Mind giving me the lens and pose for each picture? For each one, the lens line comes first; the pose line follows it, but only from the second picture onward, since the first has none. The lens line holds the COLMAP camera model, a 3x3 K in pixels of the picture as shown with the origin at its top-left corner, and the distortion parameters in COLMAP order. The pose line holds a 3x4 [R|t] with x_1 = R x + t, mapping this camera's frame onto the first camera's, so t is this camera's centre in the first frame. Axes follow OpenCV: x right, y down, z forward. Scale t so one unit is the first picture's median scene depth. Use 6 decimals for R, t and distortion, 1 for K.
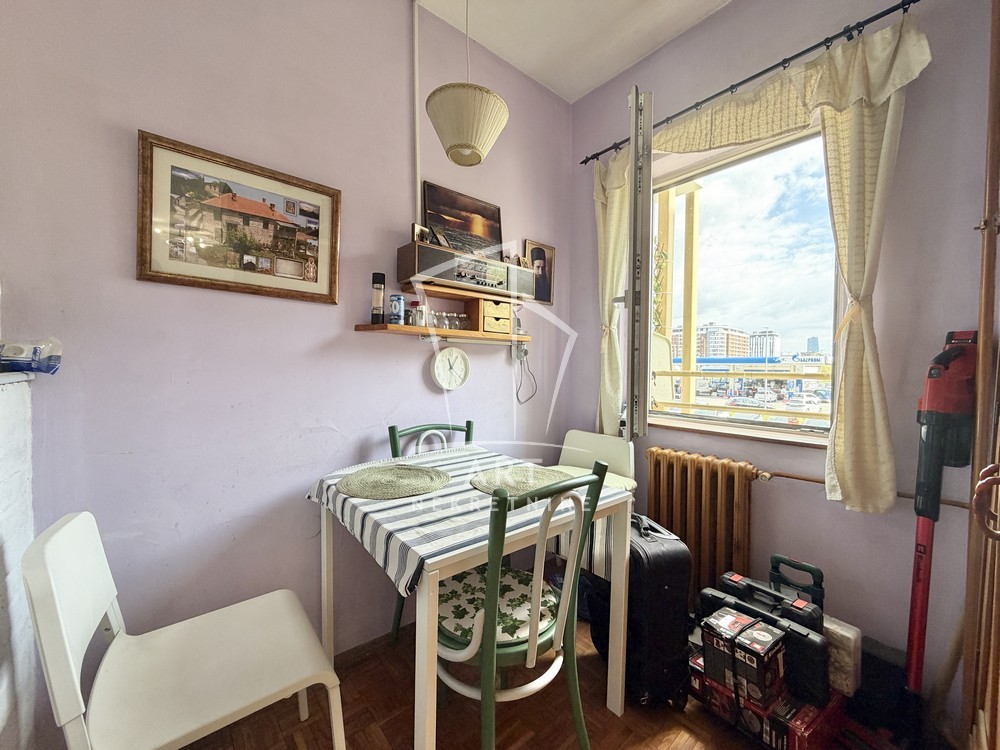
lens RADIAL K [[396.3, 0, 496.2], [0, 396.3, 376.7], [0, 0, 1]] dist [0.001122, 0.000222]
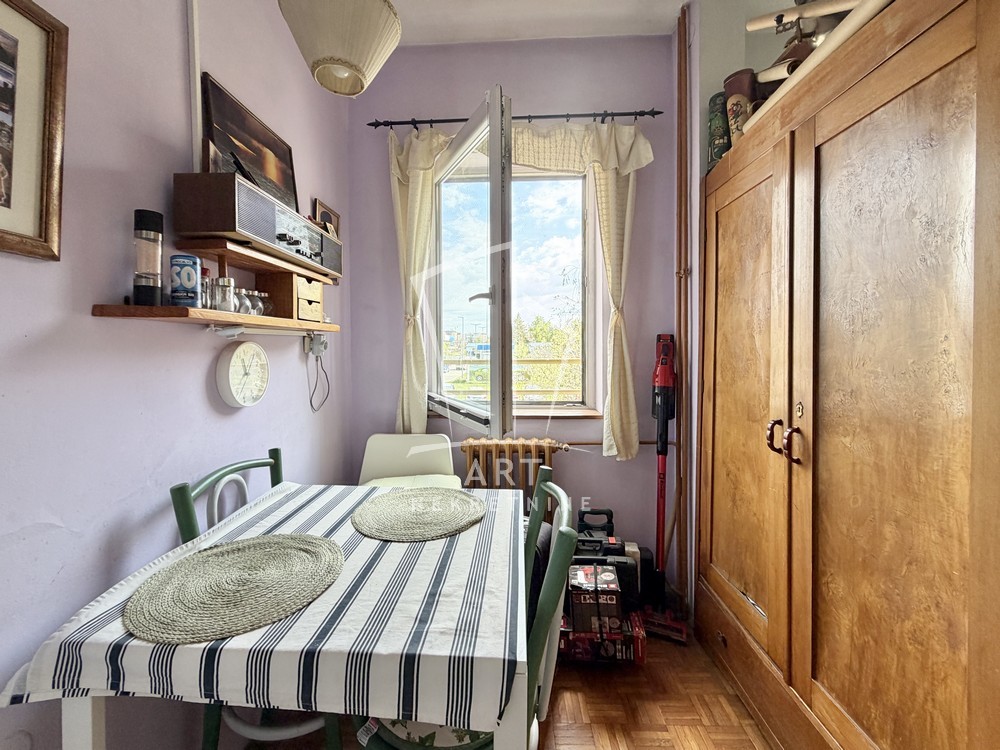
lens RADIAL K [[419.3, 0, 496.1], [0, 419.3, 351.5], [0, 0, 1]] dist [-0.001321, 0.000873]
pose [[0.678029, -0.025229, 0.734602, -0.426739], [0.031486, 0.999490, 0.005266, -0.060755], [-0.734361, 0.019559, 0.678478, 0.282187]]
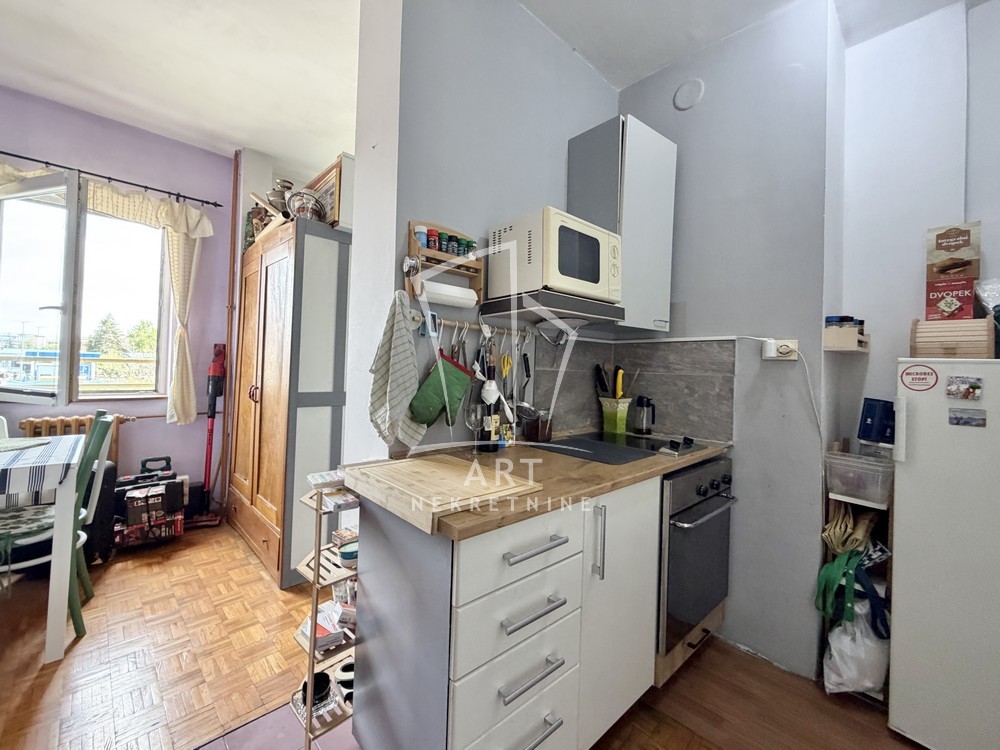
lens RADIAL K [[410.1, 0, 496.5], [0, 410.1, 363.0], [0, 0, 1]] dist [-0.001031, -0.000247]
pose [[-0.066426, -0.000727, 0.997791, -1.251714], [-0.006580, 0.999978, 0.000291, -0.004381], [-0.997770, -0.006546, -0.066430, -0.477381]]
